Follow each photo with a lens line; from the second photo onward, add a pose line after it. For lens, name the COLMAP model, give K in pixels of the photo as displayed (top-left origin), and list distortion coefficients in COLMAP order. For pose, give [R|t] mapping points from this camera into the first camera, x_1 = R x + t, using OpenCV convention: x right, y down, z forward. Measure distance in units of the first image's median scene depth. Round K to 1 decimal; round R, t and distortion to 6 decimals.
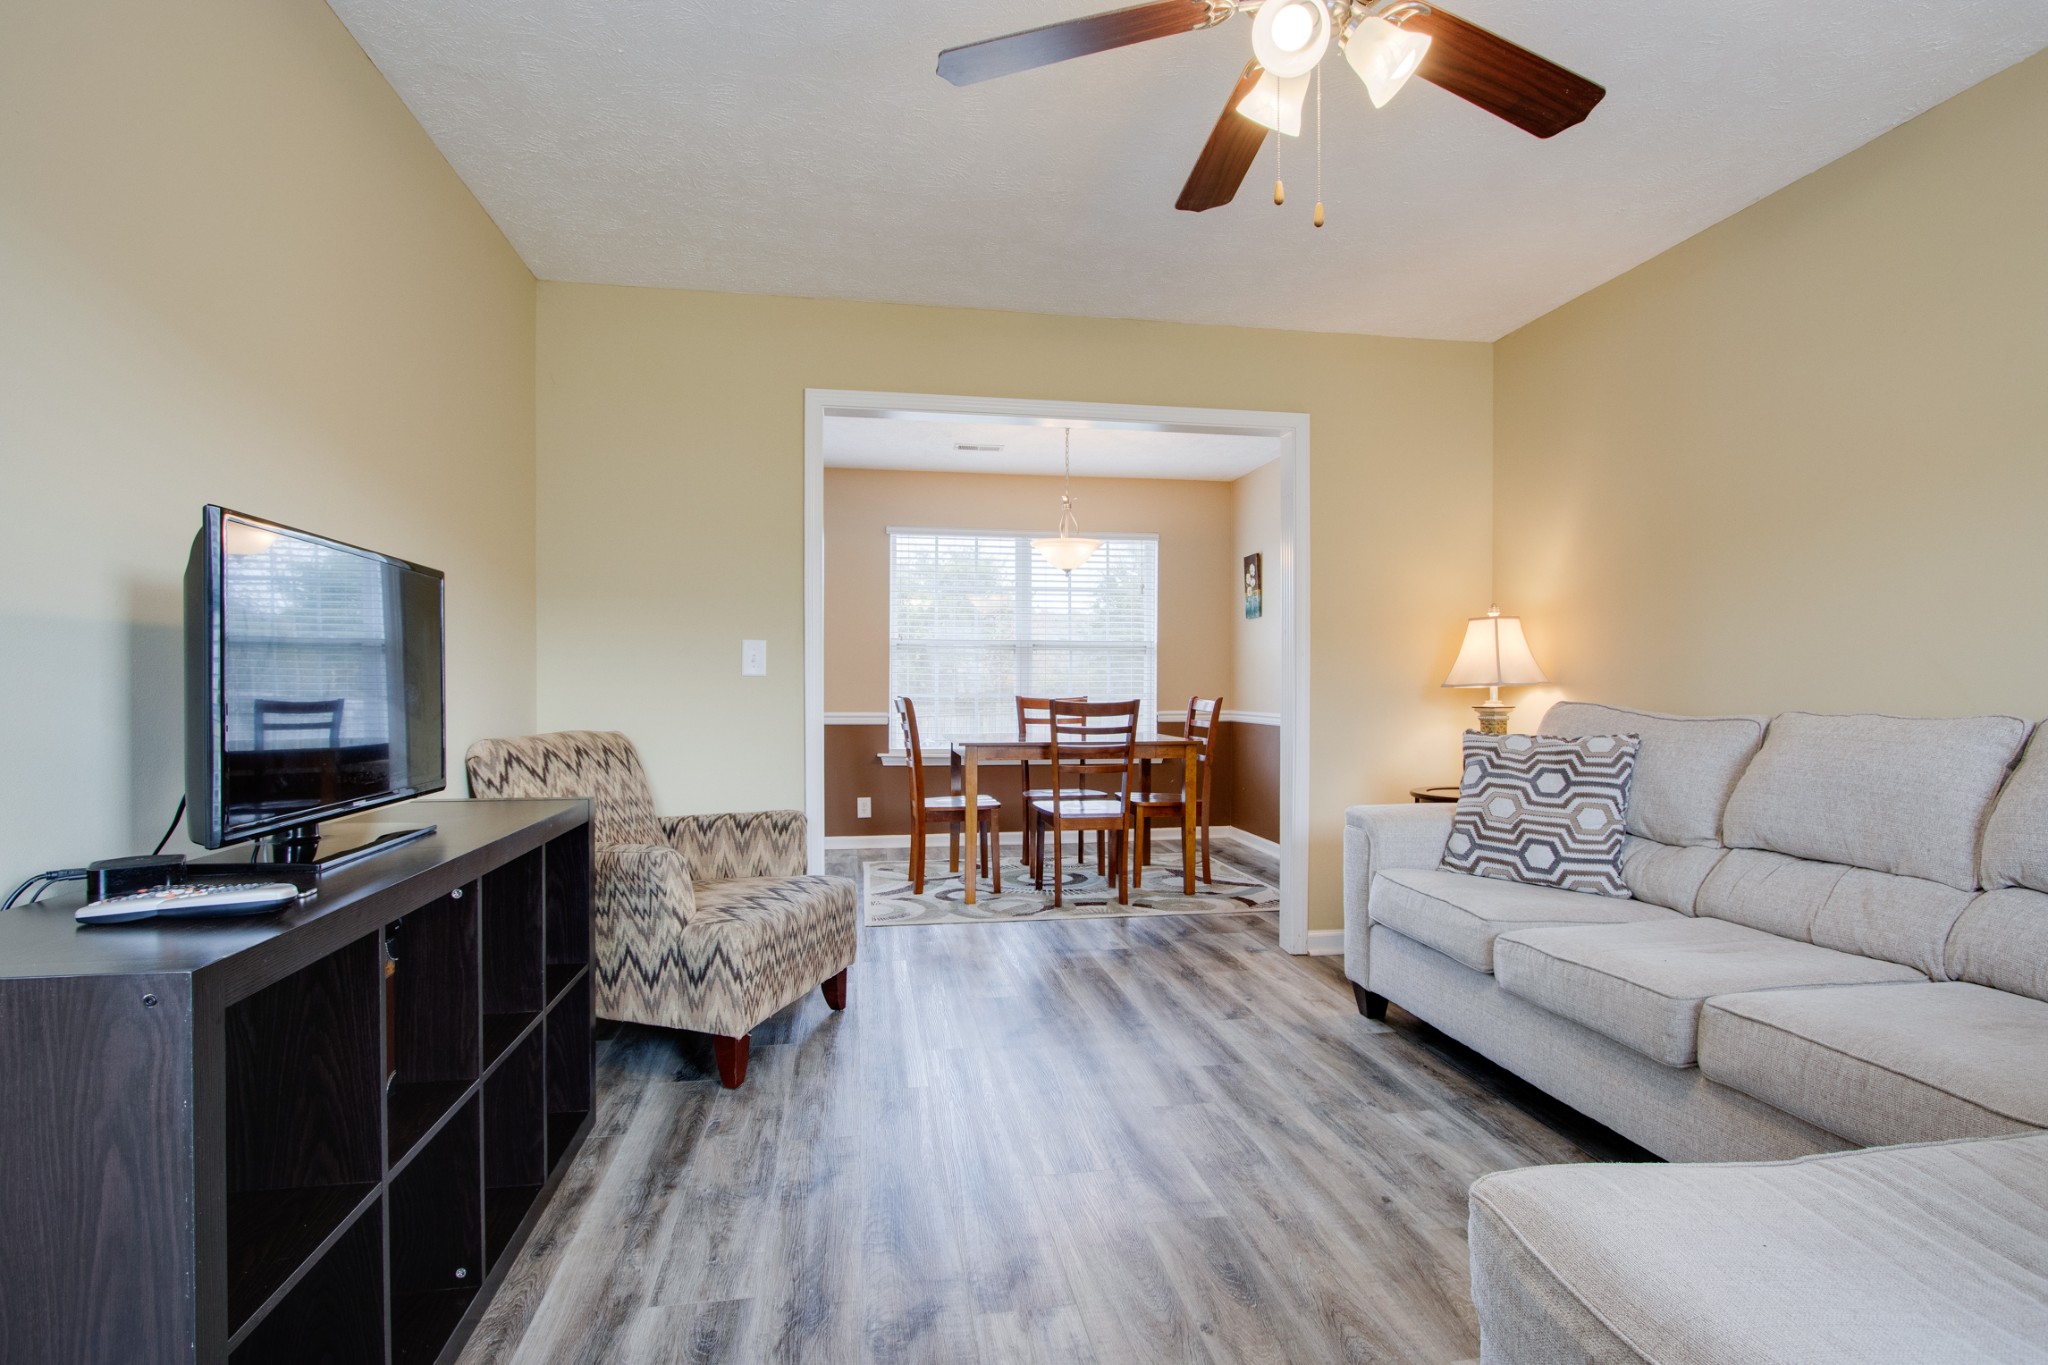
lens RADIAL K [[990.9, 0, 1022.3], [0, 990.9, 689.5], [0, 0, 1]] dist [-0.011700, 0.001132]
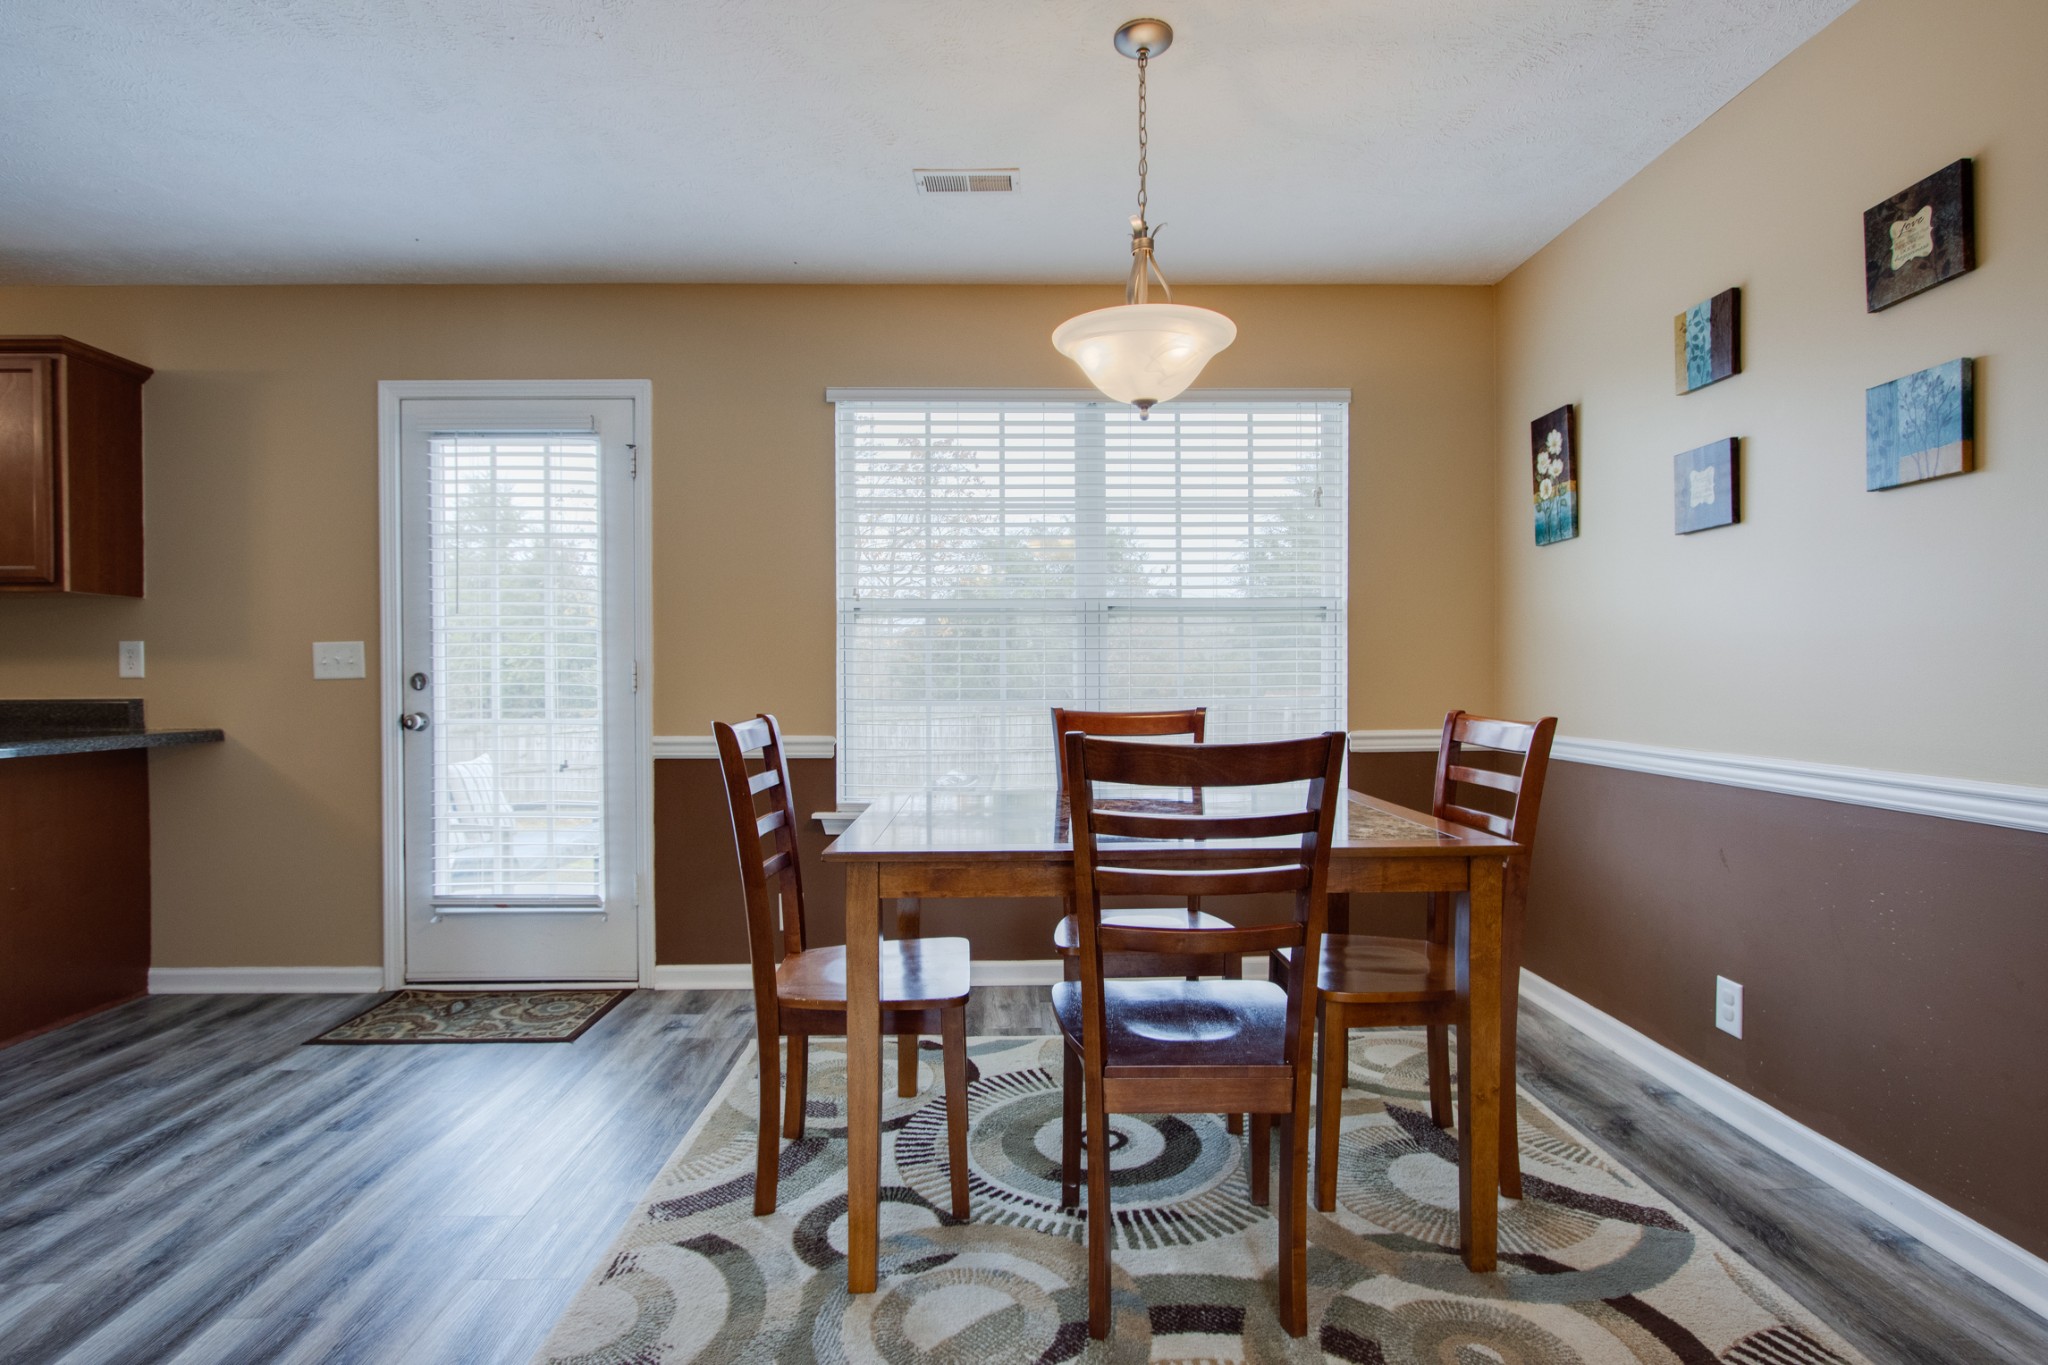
lens RADIAL K [[1000.1, 0, 1025.6], [0, 1000.1, 691.6], [0, 0, 1]] dist [-0.015203, 0.000390]
pose [[0.989958, -0.004601, -0.141288, 0.100743], [0.006183, 0.999923, 0.010762, -0.012796], [0.141228, -0.011528, 0.989910, 1.088051]]
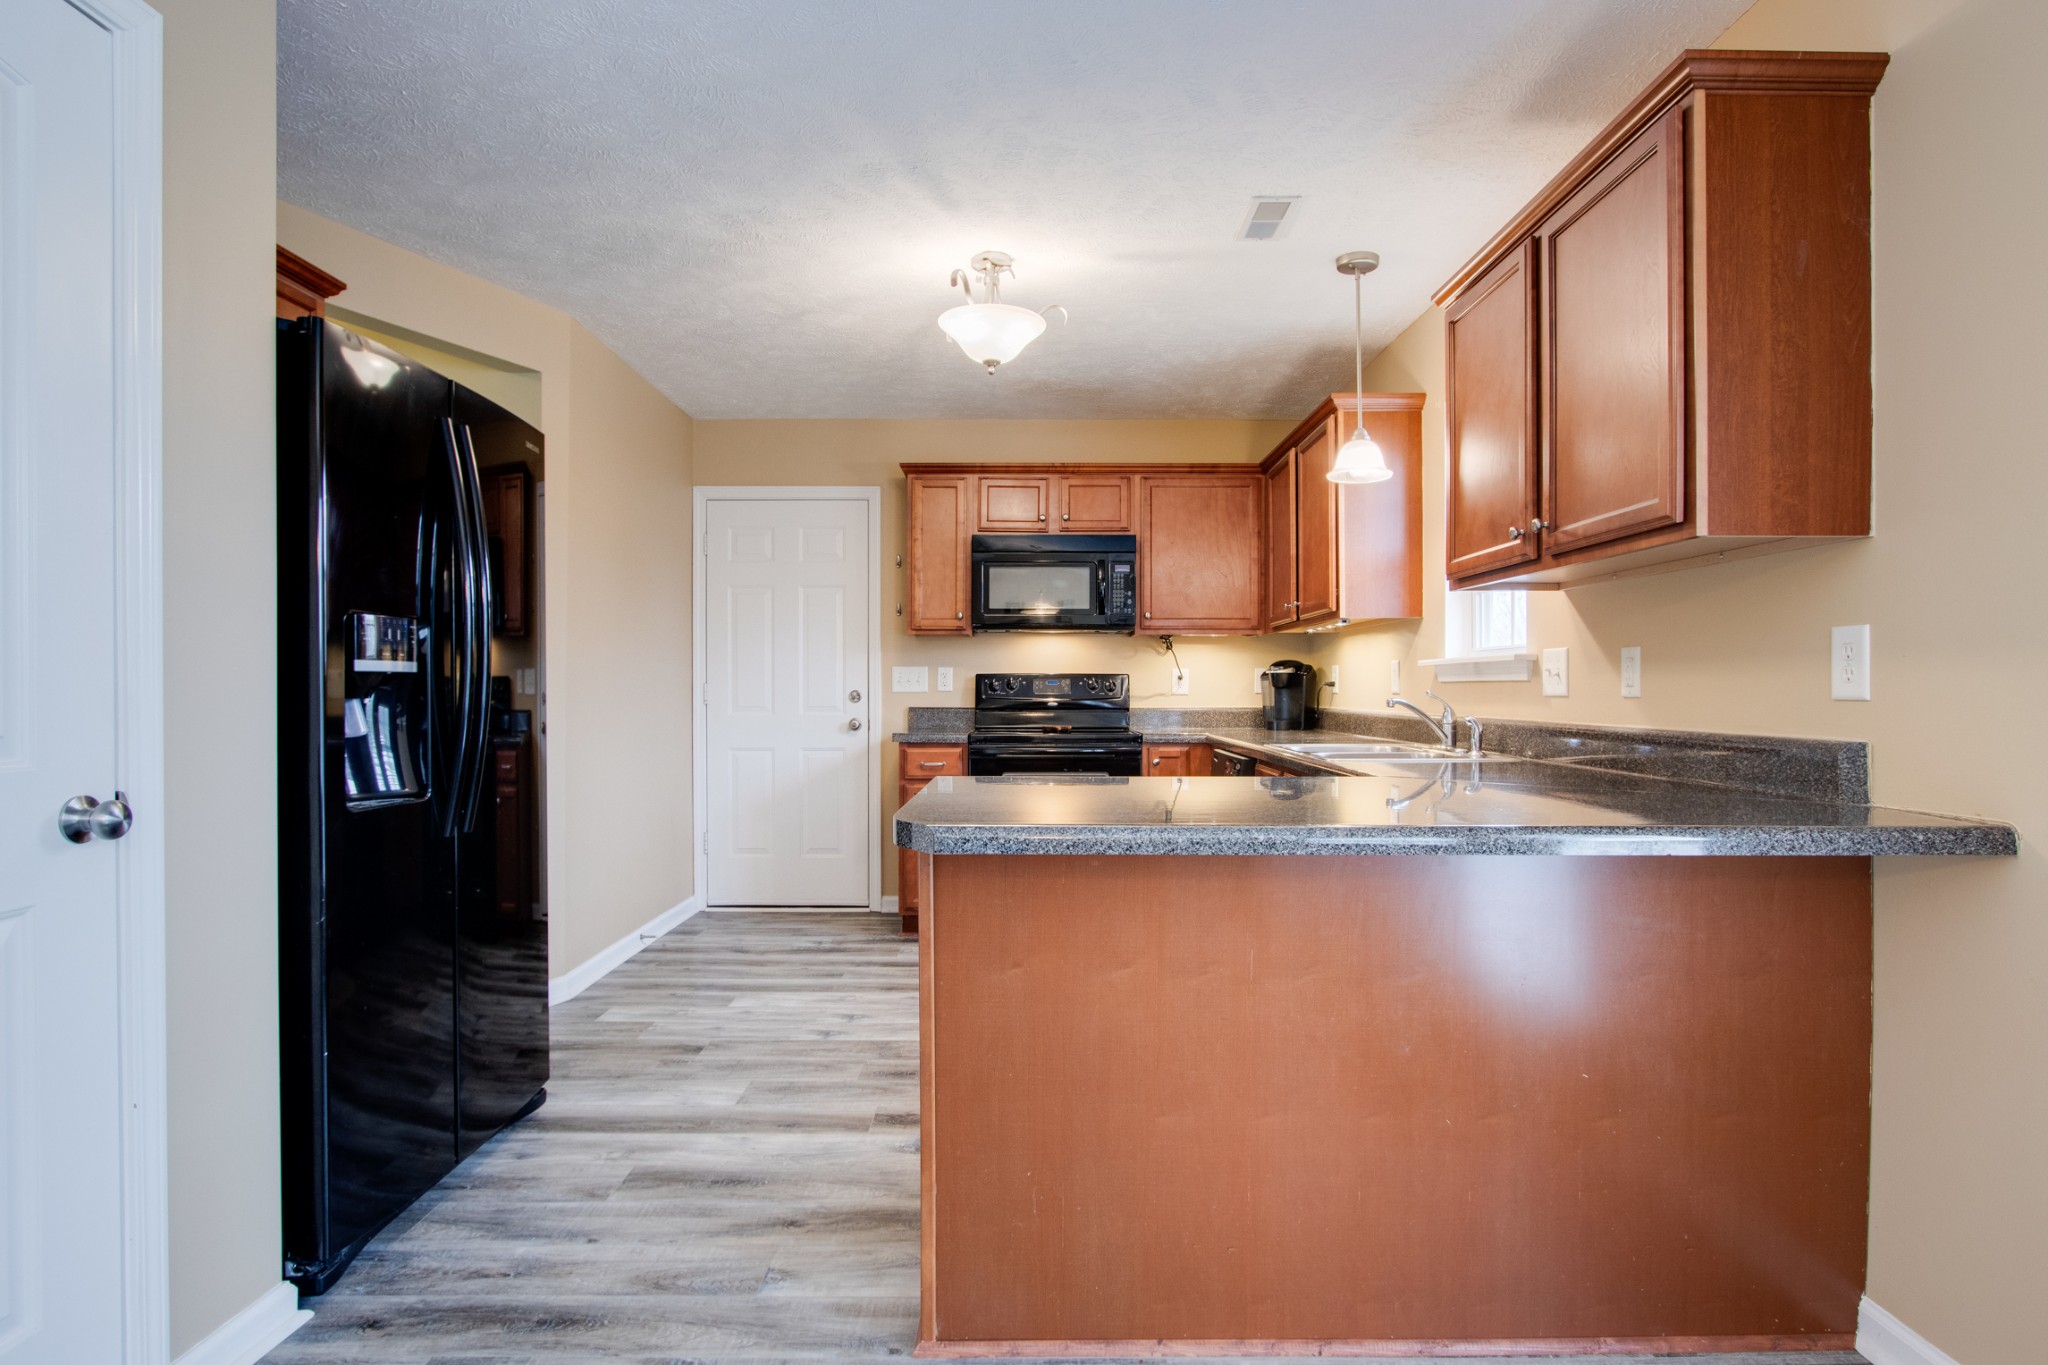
lens RADIAL K [[1082.0, 0, 1025.4], [0, 1082.0, 694.7], [0, 0, 1]] dist [-0.019714, 0.008228]
pose [[-0.164751, 0.003527, -0.986329, -0.425579], [-0.001816, 0.999991, 0.003880, -0.027945], [0.986333, 0.002430, -0.164743, 1.742423]]
